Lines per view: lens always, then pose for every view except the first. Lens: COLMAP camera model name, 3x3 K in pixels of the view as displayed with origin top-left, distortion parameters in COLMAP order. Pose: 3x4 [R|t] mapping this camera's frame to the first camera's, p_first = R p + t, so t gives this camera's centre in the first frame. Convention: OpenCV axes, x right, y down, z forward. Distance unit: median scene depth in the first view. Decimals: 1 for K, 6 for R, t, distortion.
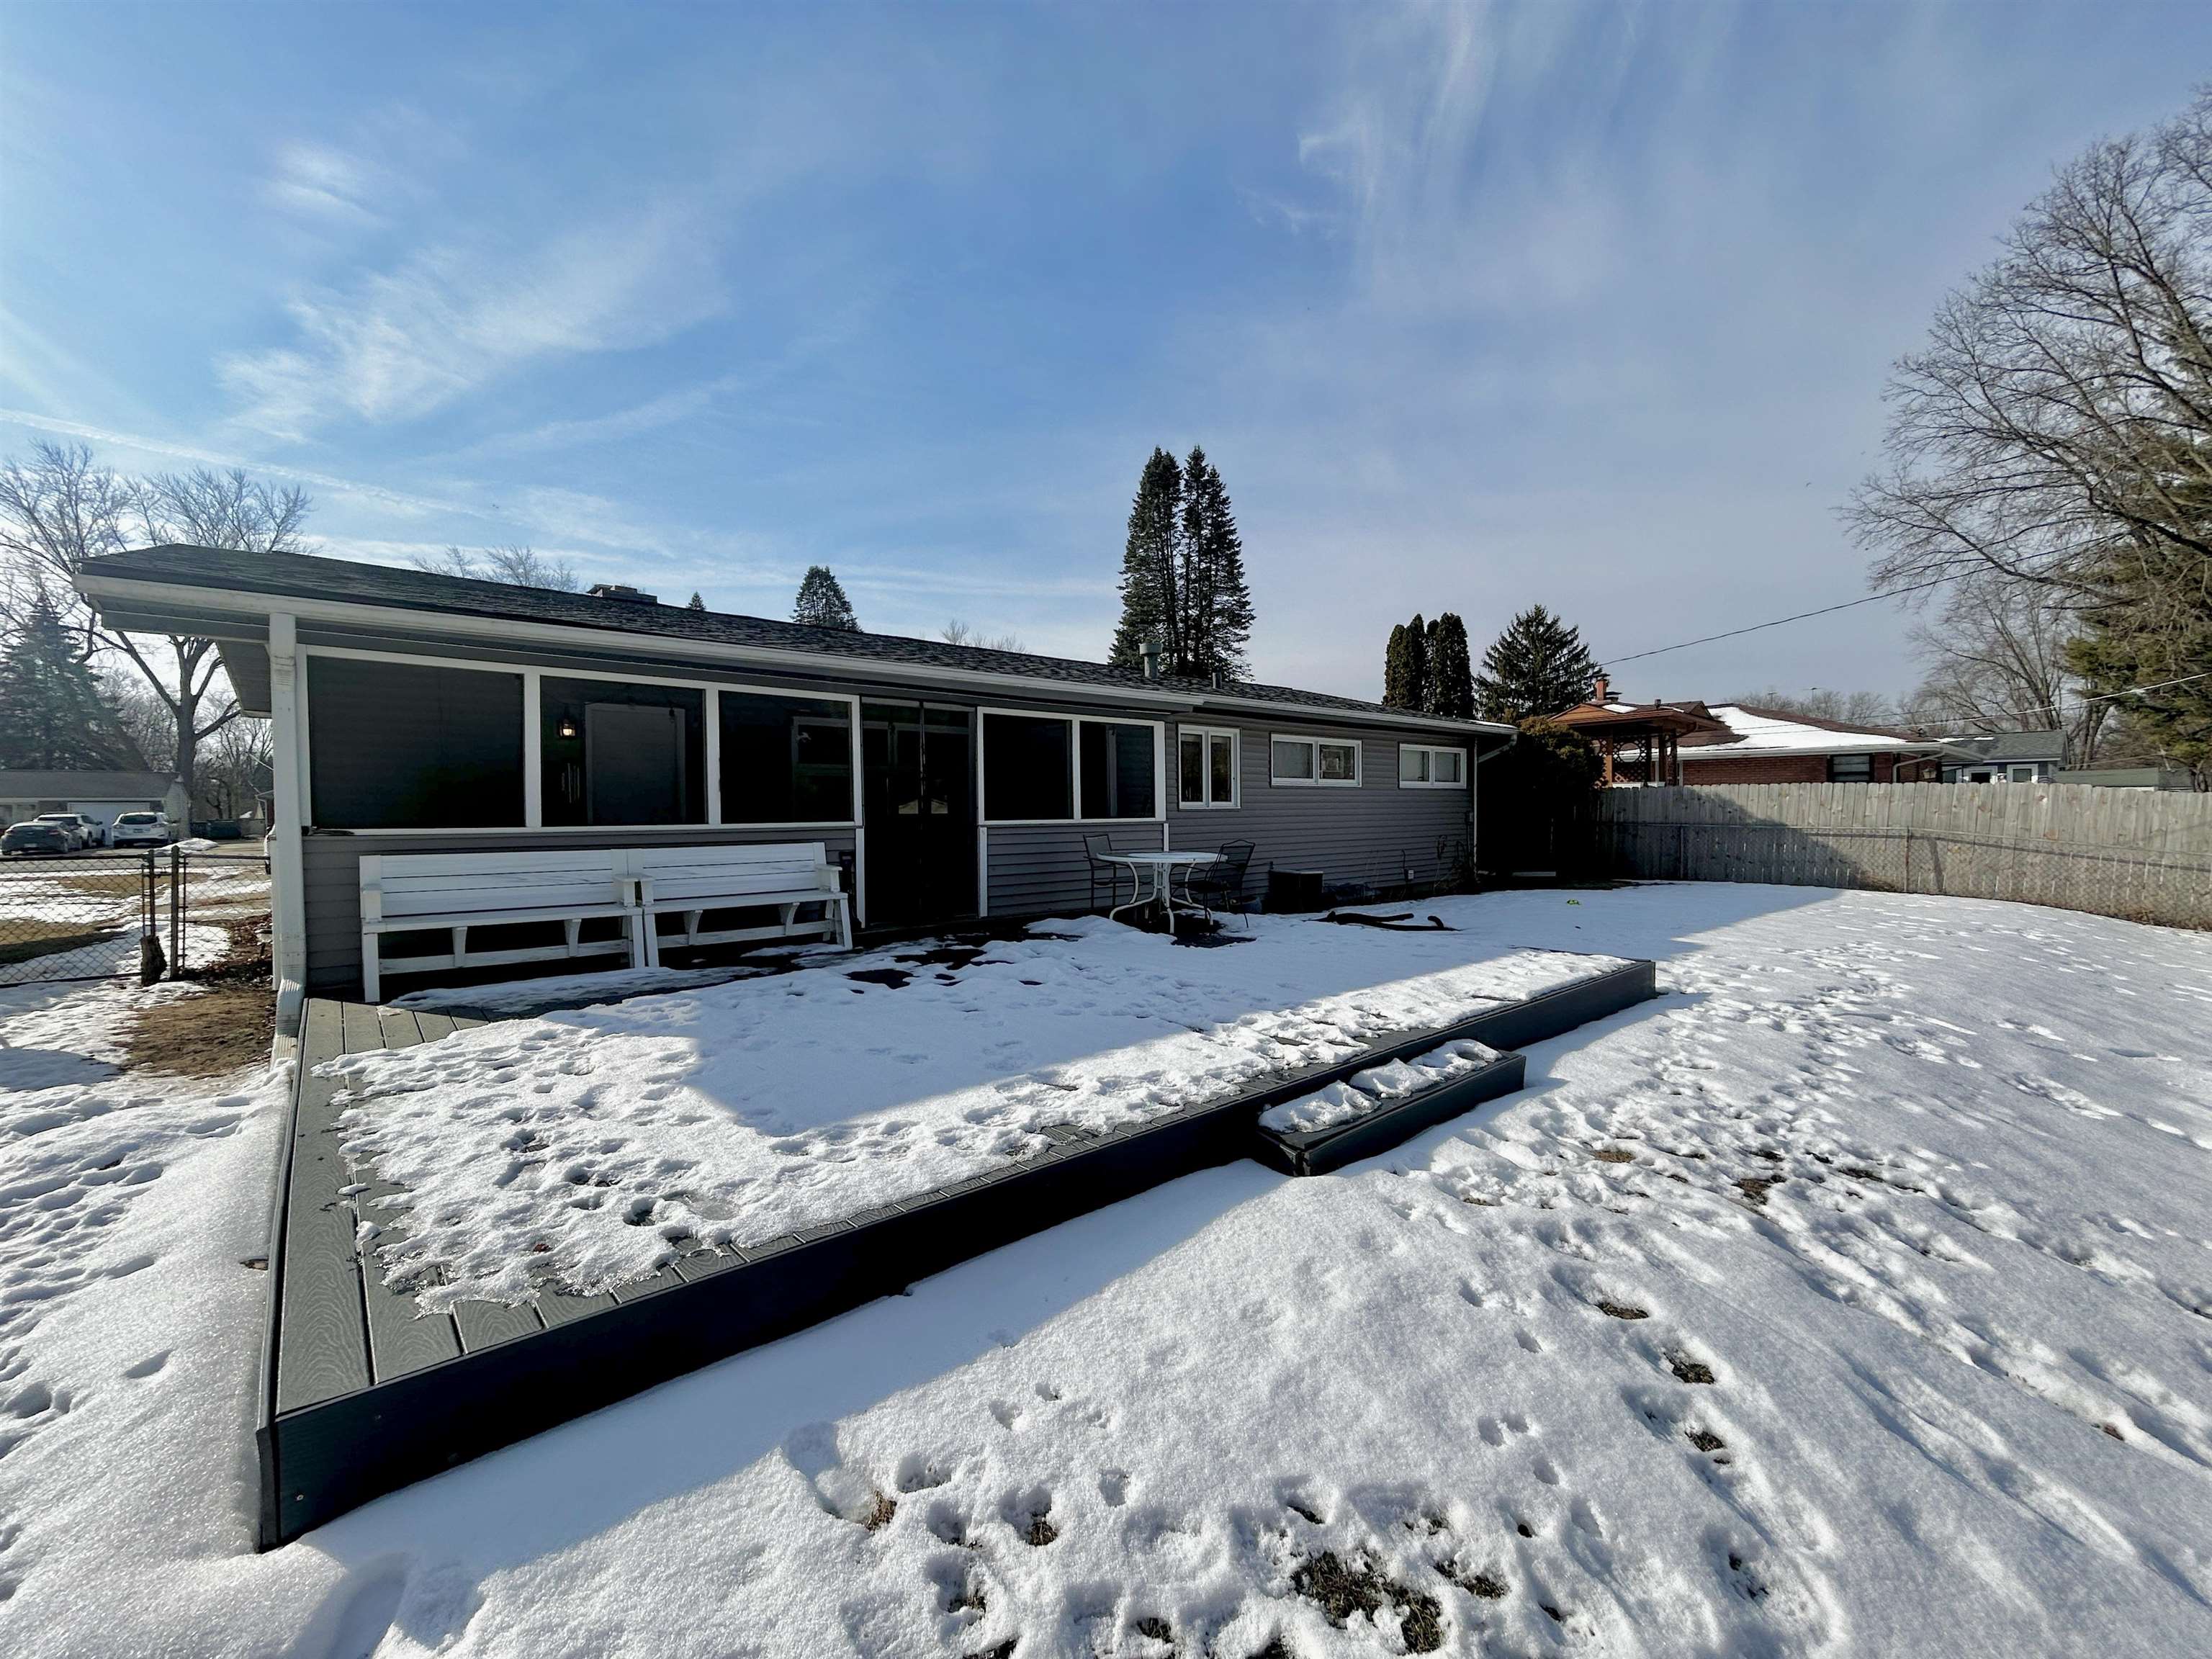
lens RADIAL K [[897.6, 0, 1084.9], [0, 897.6, 828.4], [0, 0, 1]] dist [-0.003483, 0.001371]
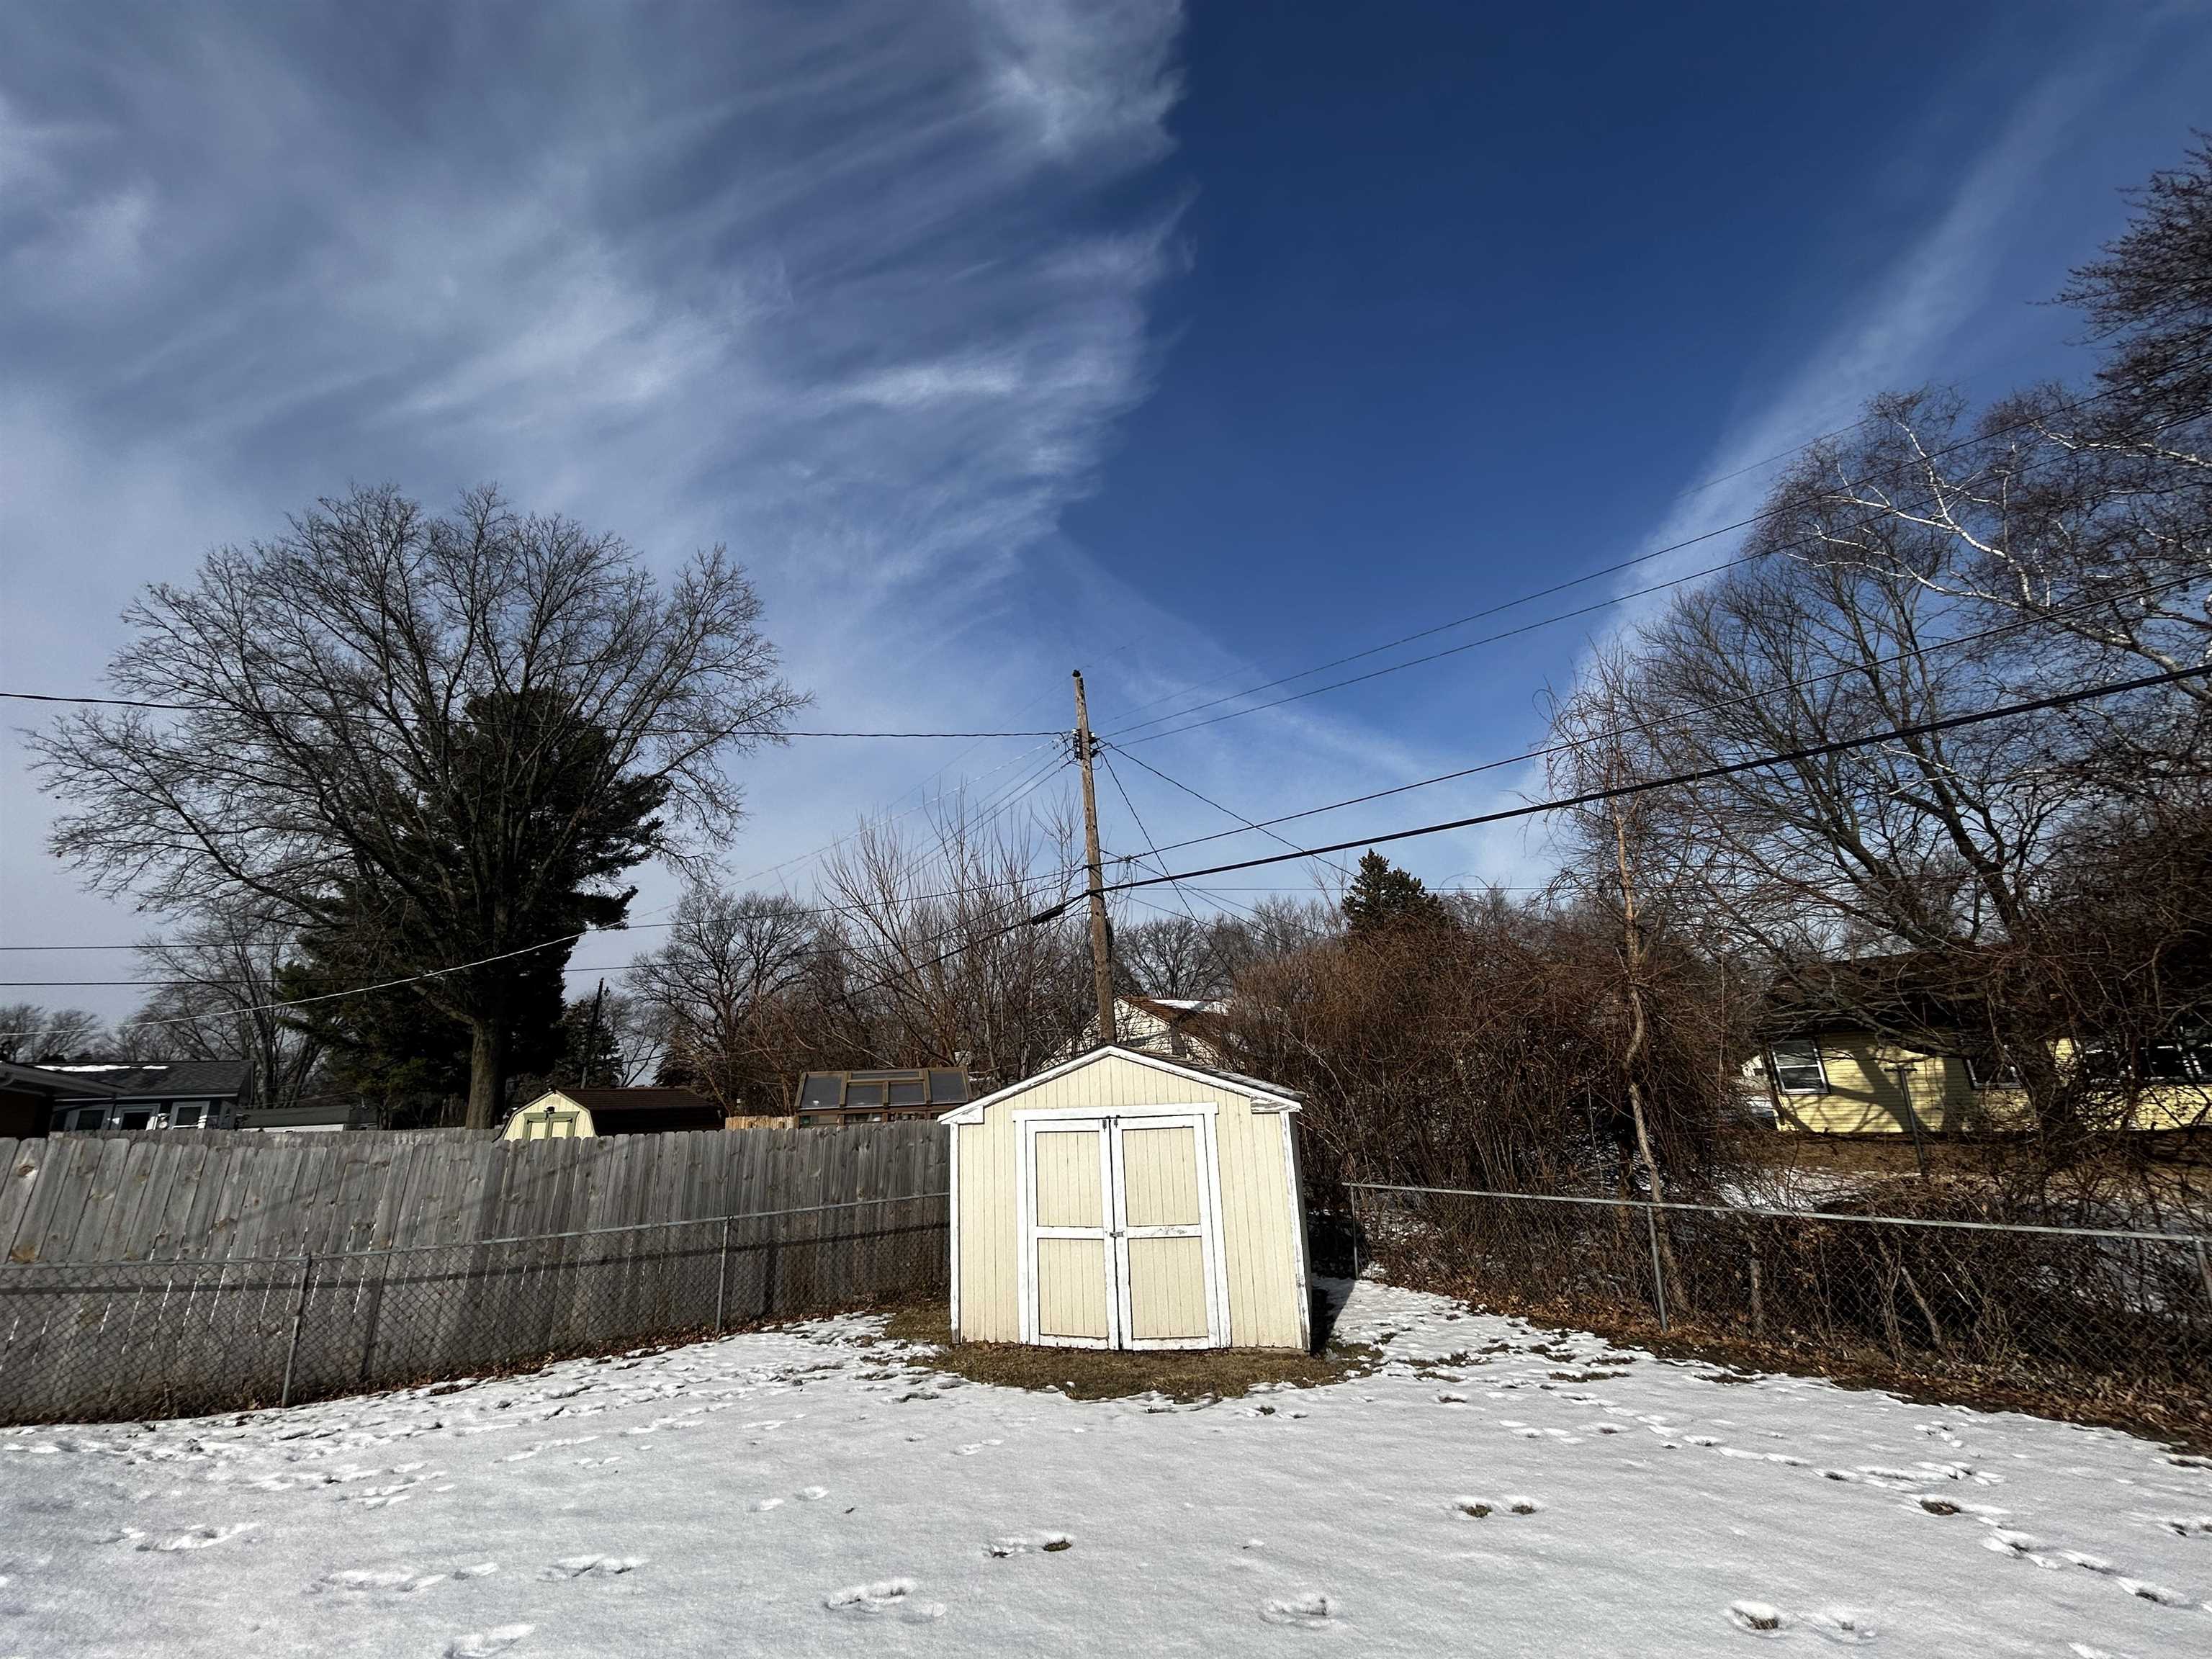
lens RADIAL K [[897.6, 0, 1105.9], [0, 897.6, 832.2], [0, 0, 1]] dist [-0.003483, 0.001371]
pose [[0.025365, 0.290475, 0.956546, 0.153040], [0.069835, 0.954002, -0.291554, -0.007281], [-0.997236, 0.074196, 0.003913, 0.107135]]
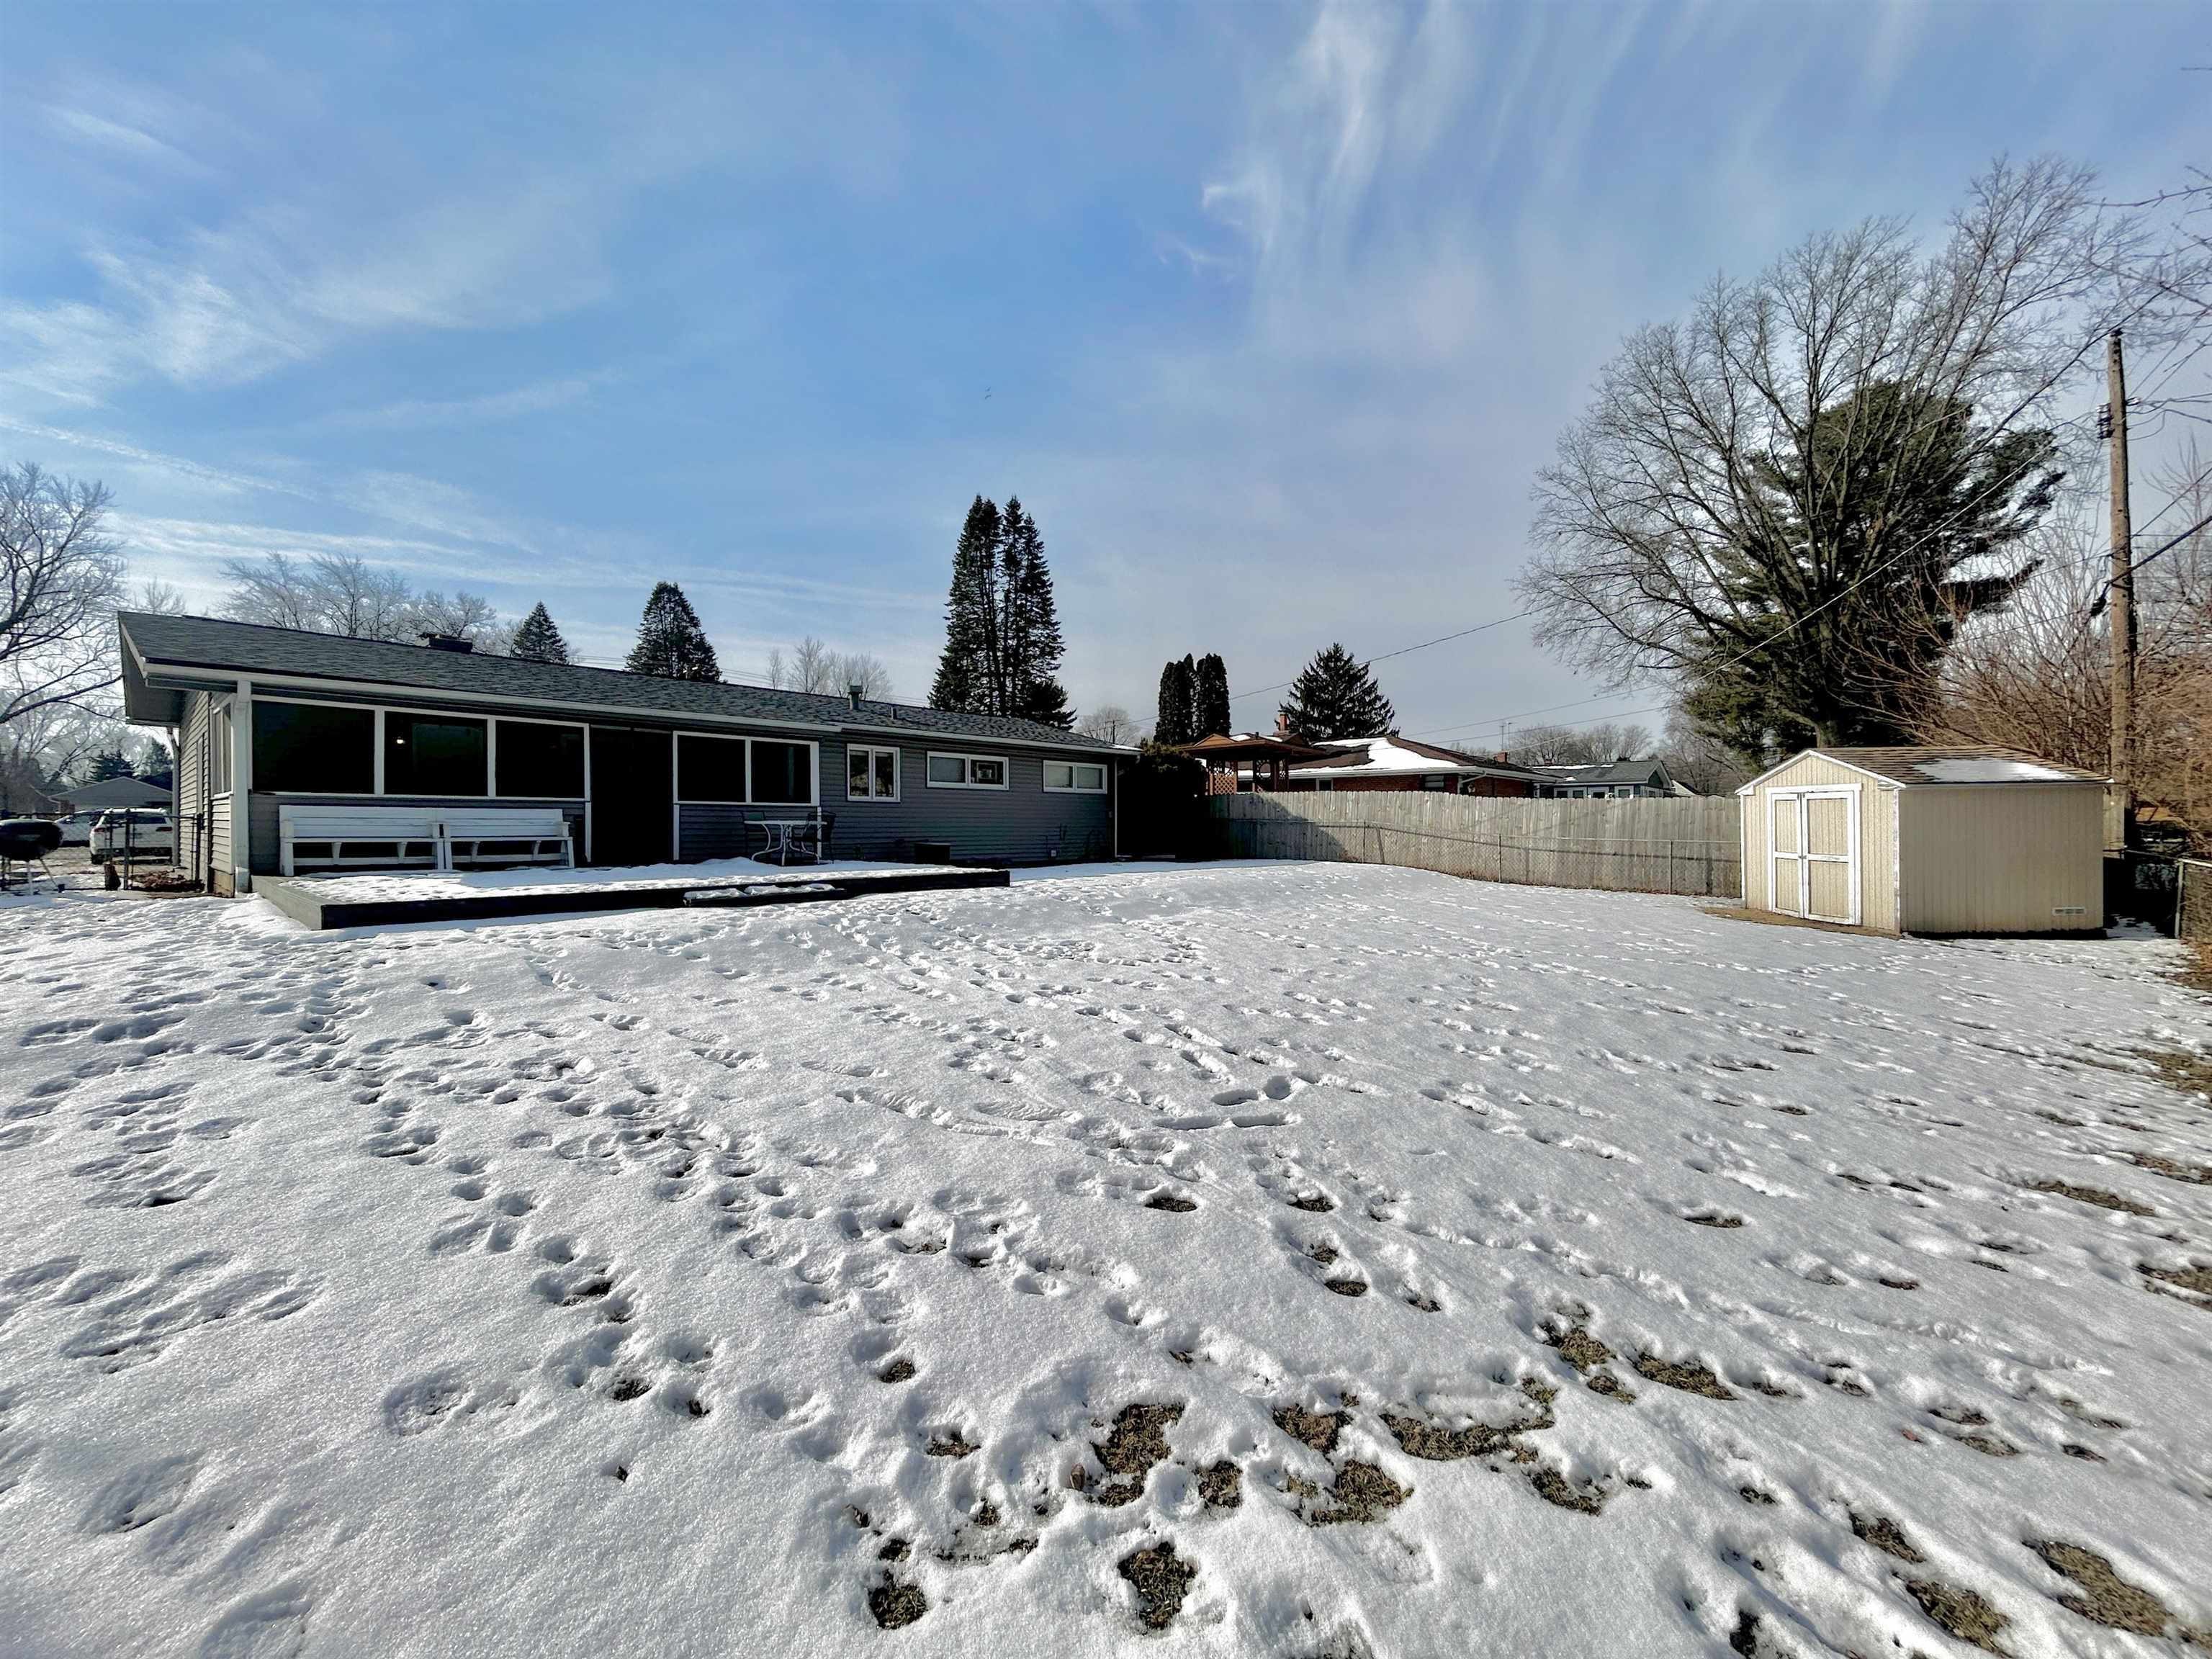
lens RADIAL K [[897.6, 0, 1082.9], [0, 897.6, 835.4], [0, 0, 1]] dist [-0.003483, 0.001371]
pose [[0.992596, 0.008756, 0.121145, 0.077738], [-0.007624, 0.999923, -0.009810, 0.012058], [-0.121221, 0.008814, 0.992586, -0.130307]]
